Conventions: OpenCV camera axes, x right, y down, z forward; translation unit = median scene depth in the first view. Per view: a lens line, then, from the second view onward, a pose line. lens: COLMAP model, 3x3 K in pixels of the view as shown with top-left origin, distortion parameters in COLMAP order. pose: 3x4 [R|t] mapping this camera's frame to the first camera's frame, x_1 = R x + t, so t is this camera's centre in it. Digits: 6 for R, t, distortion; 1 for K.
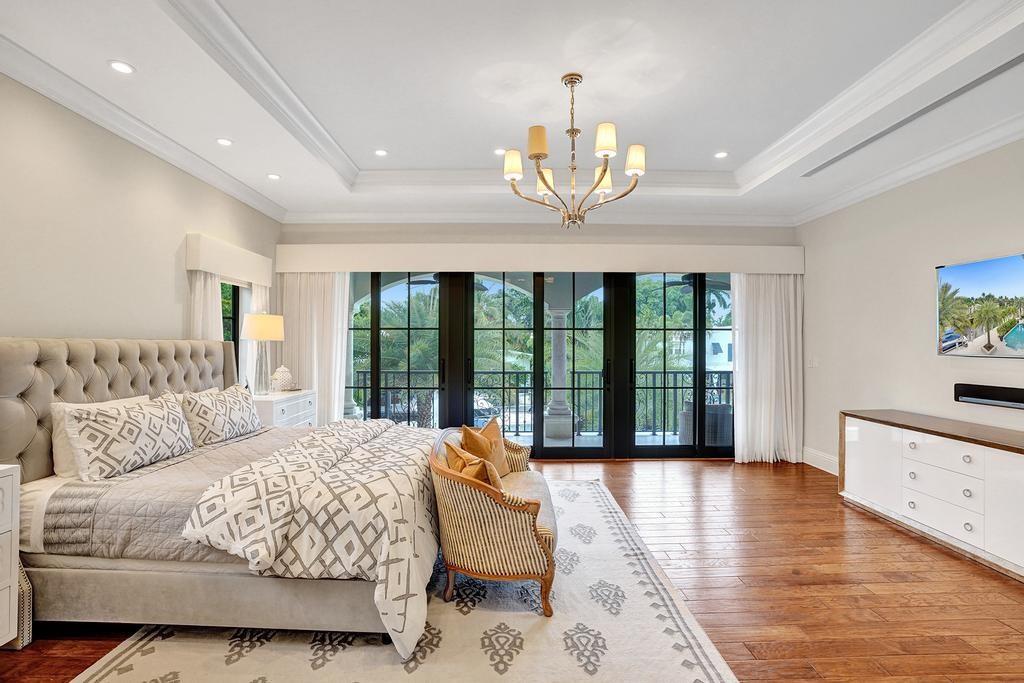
lens RADIAL K [[477.4, 0, 508.6], [0, 477.4, 335.1], [0, 0, 1]] dist [-0.065842, 0.023768]
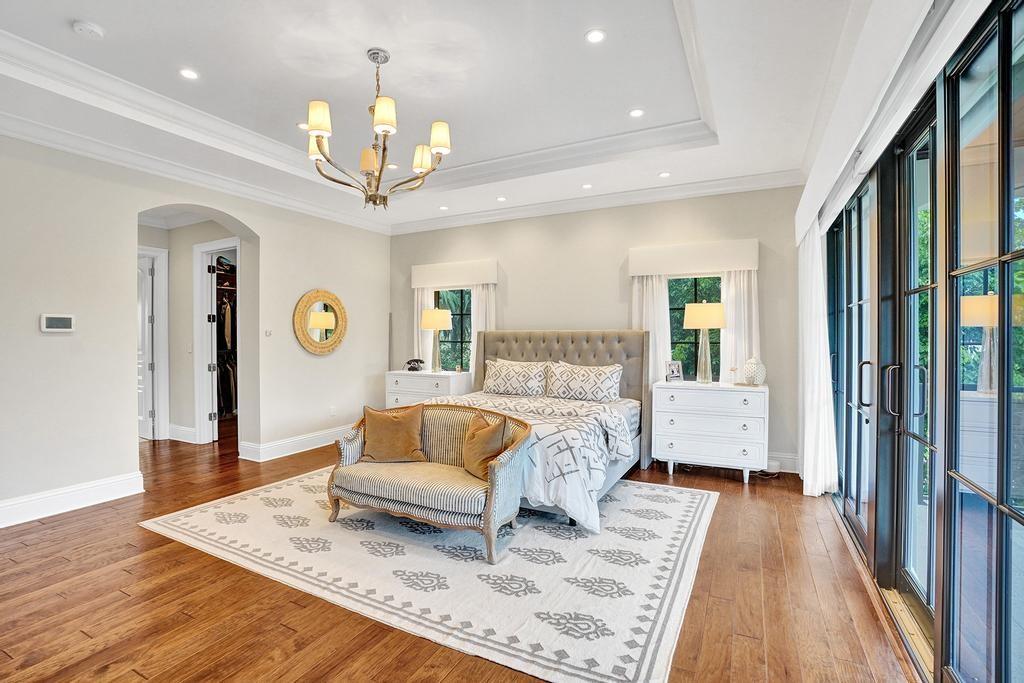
lens RADIAL K [[477.4, 0, 508.6], [0, 477.4, 335.1], [0, 0, 1]] dist [-0.065842, 0.023768]
pose [[-0.467037, -0.006827, -0.884211, 0.859326], [0.010374, 0.999859, -0.013200, 0.048991], [0.884177, -0.015337, -0.466900, 1.684728]]
